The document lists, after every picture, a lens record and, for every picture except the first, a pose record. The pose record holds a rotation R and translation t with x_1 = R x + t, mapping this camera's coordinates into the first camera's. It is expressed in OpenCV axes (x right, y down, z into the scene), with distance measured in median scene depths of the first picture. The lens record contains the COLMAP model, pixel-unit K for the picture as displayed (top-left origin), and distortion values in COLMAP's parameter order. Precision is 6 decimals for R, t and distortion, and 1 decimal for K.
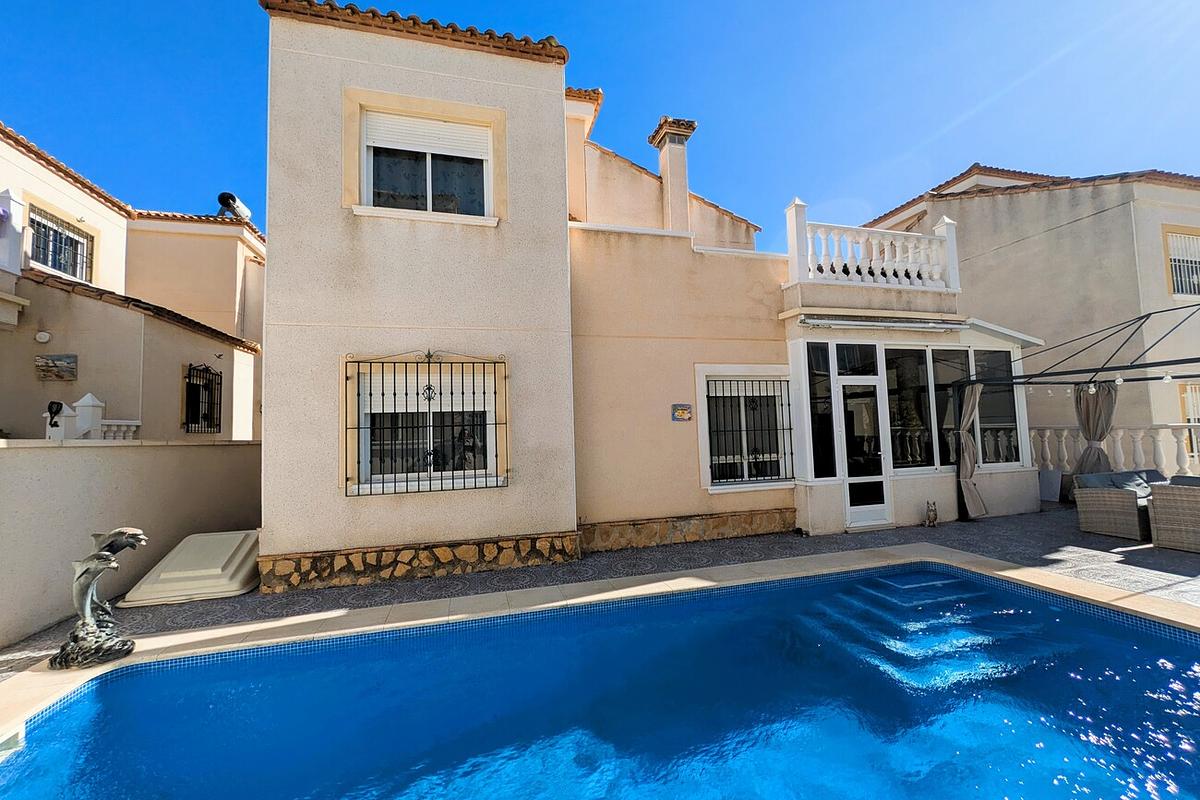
lens RADIAL K [[479.3, 0, 599.6], [0, 479.3, 396.7], [0, 0, 1]] dist [-0.000728, -0.000261]
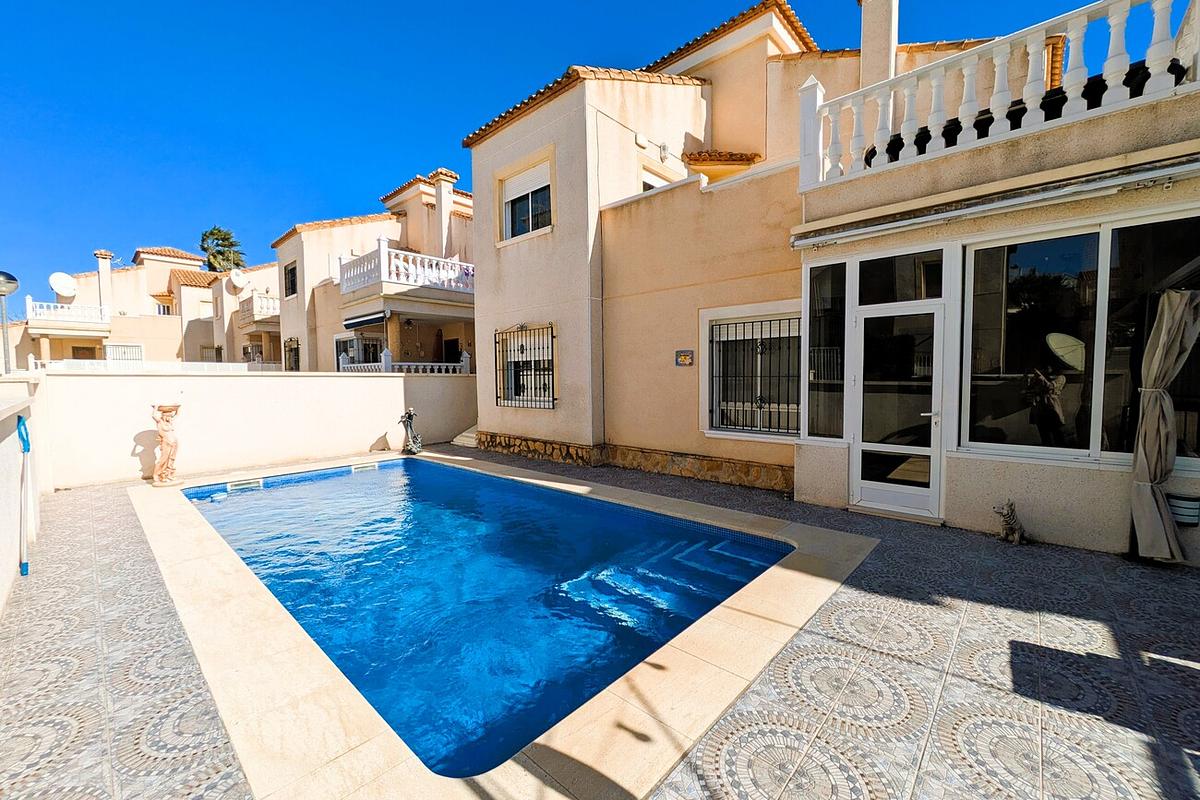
lens RADIAL K [[473.5, 0, 600.0], [0, 473.5, 400.0], [0, 0, 1]] dist [-0.000335, 0.000141]
pose [[0.532470, 0.066791, -0.843810, 0.984056], [0.050919, 0.992549, 0.110695, -0.000585], [0.844916, -0.101908, 0.525102, 0.285673]]
